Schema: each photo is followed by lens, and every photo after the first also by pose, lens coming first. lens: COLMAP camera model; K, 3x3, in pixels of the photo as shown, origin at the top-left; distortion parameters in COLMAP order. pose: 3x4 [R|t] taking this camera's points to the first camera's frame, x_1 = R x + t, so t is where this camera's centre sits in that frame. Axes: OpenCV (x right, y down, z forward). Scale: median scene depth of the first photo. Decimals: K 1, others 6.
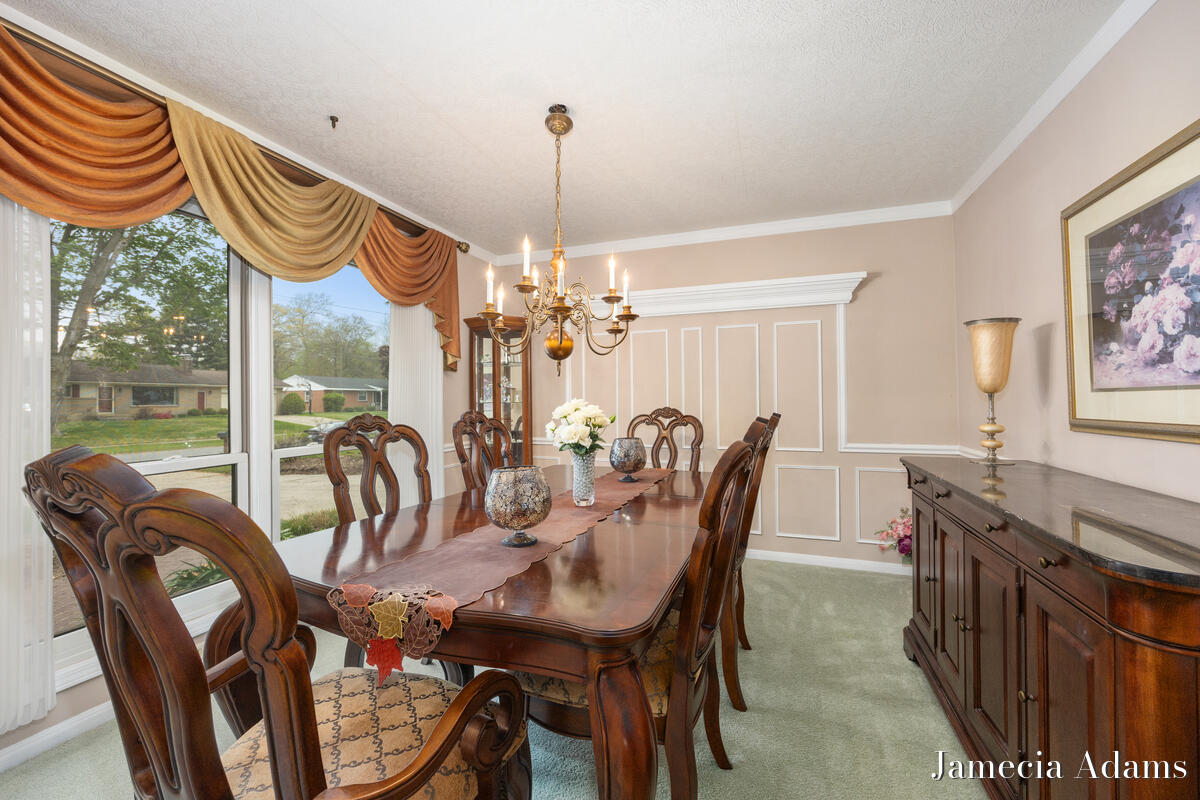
lens RADIAL K [[472.1, 0, 596.3], [0, 472.1, 401.5], [0, 0, 1]] dist [-0.000893, 0.000018]
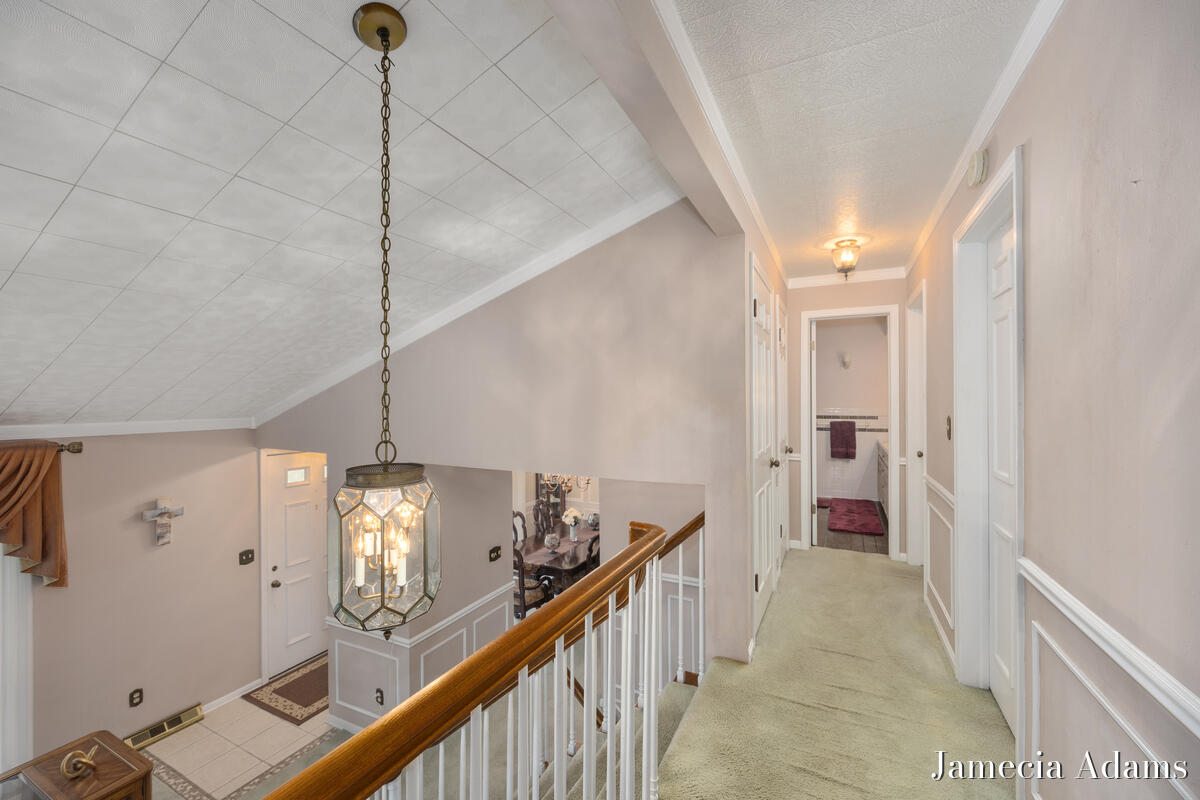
lens RADIAL K [[492.6, 0, 603.4], [0, 492.6, 398.9], [0, 0, 1]] dist [-0.001875, -0.000038]
pose [[0.995145, -0.000043, -0.098418, 0.728131], [0.000451, 0.999991, 0.004123, -1.104339], [0.098417, -0.004147, 0.995137, -3.368108]]
